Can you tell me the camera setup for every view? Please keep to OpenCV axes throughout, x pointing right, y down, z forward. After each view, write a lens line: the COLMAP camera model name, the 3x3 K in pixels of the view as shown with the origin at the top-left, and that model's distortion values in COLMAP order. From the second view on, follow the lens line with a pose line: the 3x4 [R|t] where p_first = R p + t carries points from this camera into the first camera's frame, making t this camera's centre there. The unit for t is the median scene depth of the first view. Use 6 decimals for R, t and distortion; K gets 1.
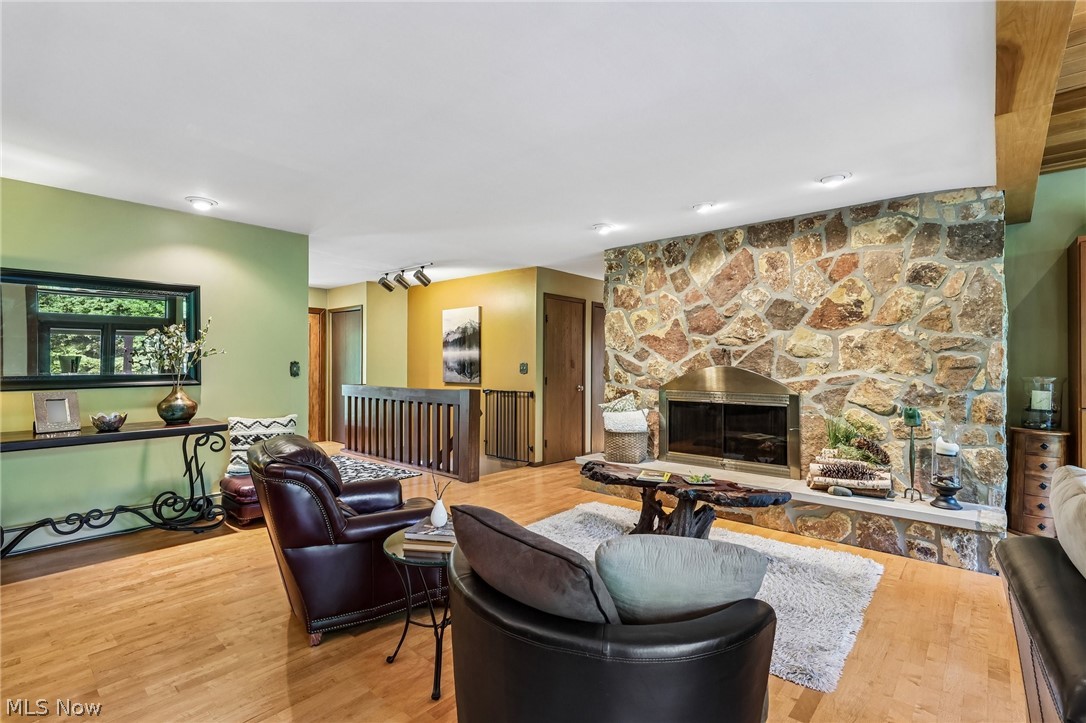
lens RADIAL K [[504.0, 0, 543.0], [0, 504.0, 361.5], [0, 0, 1]] dist [0.002074, -0.000001]
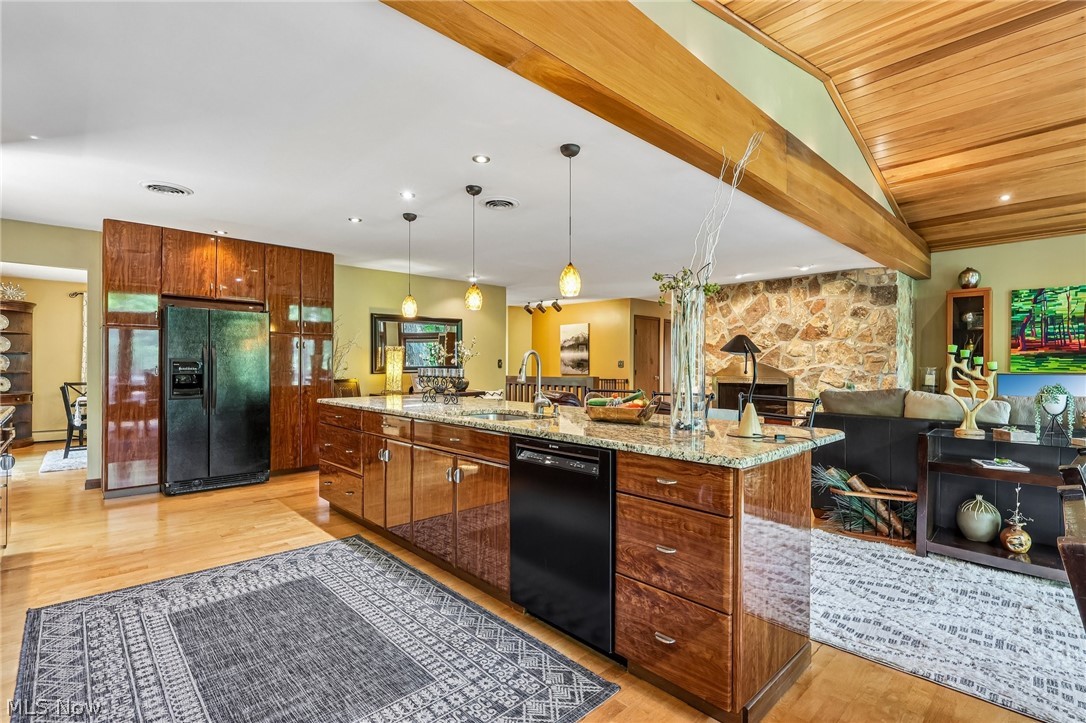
lens RADIAL K [[504.0, 0, 543.0], [0, 504.0, 361.5], [0, 0, 1]] dist [0.002074, -0.000001]
pose [[0.996206, -0.000247, -0.087022, -0.207612], [0.000185, 1.000000, -0.000728, 0.009927], [0.087022, 0.000709, 0.996206, -0.805649]]
